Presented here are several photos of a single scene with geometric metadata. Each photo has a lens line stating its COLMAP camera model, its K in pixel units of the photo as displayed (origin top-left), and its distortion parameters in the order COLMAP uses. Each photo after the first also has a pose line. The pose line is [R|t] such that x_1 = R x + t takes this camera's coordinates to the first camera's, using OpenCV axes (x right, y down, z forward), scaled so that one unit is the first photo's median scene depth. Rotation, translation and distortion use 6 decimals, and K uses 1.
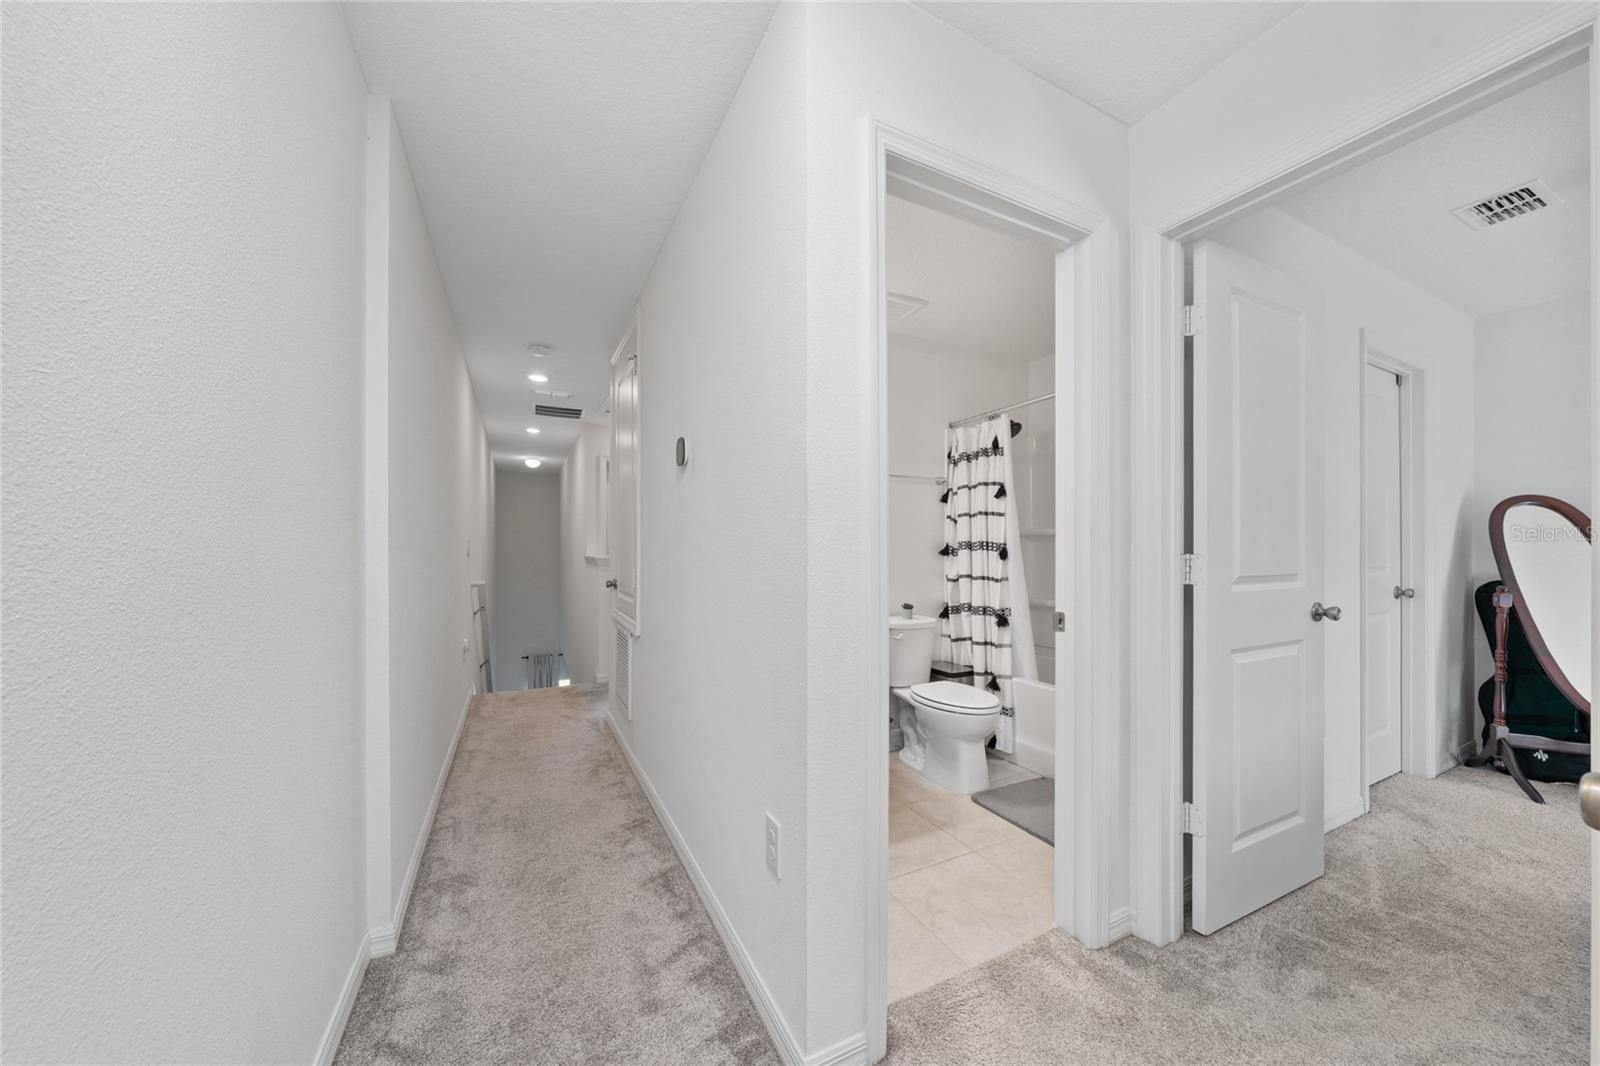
lens RADIAL K [[557.4, 0, 804.7], [0, 557.4, 542.0], [0, 0, 1]] dist [-0.000109, 0.000033]
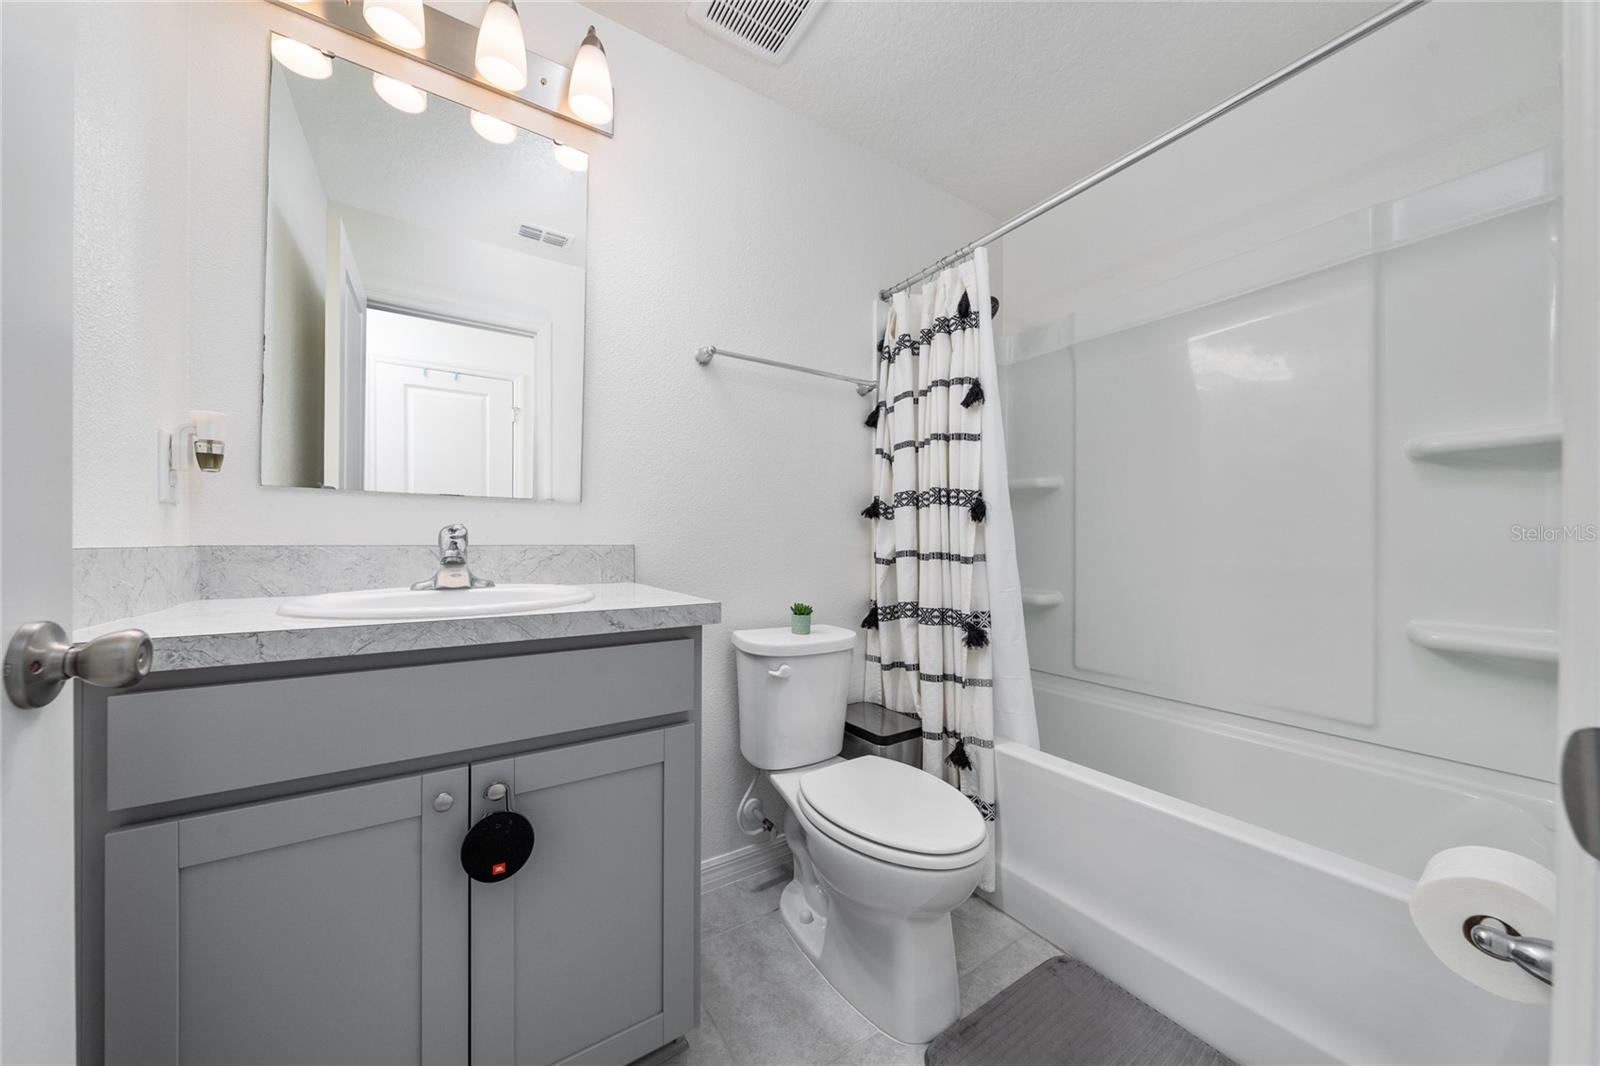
lens RADIAL K [[529.8, 0, 800.0], [0, 529.8, 533.0], [0, 0, 1]] dist [-0.000821, -0.000042]
pose [[0.995306, 0.005323, 0.096630, 0.134428], [-0.005179, 0.999985, -0.001737, 0.043572], [-0.096637, 0.001229, 0.995319, 0.499488]]
